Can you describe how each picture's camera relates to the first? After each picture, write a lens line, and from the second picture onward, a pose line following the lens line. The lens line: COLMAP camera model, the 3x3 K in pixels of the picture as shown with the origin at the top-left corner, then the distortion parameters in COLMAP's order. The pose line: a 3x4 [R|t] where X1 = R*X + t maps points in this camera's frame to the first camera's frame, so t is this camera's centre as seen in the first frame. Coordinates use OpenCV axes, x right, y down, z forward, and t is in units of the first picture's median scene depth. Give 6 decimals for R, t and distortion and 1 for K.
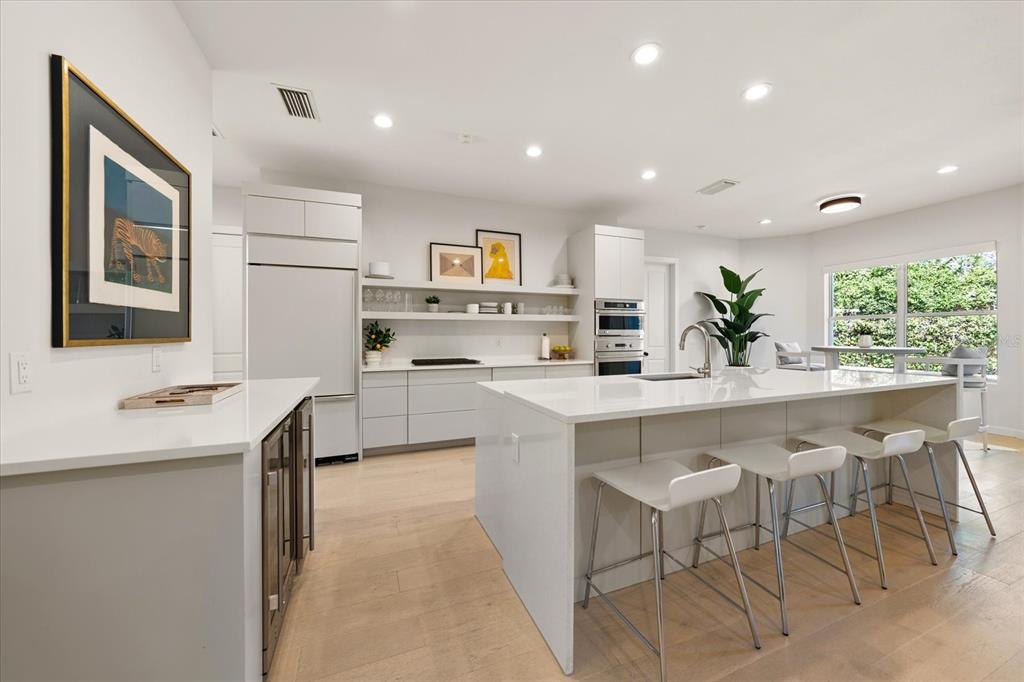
lens RADIAL K [[367.5, 0, 507.6], [0, 367.5, 337.8], [0, 0, 1]] dist [0.000316, -0.000009]
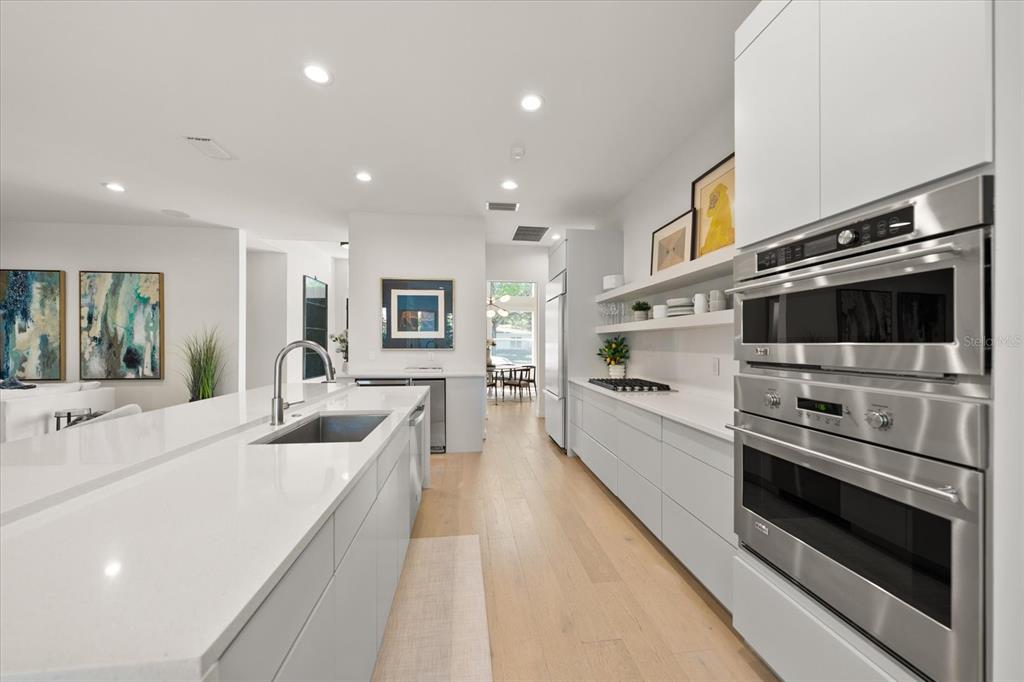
lens RADIAL K [[367.5, 0, 513.0], [0, 367.5, 342.2], [0, 0, 1]] dist [0.000316, -0.000009]
pose [[-0.235279, -0.000697, -0.971928, 0.607070], [-0.010901, 0.999939, 0.001922, -0.021609], [0.971867, 0.011047, -0.235272, 0.872210]]
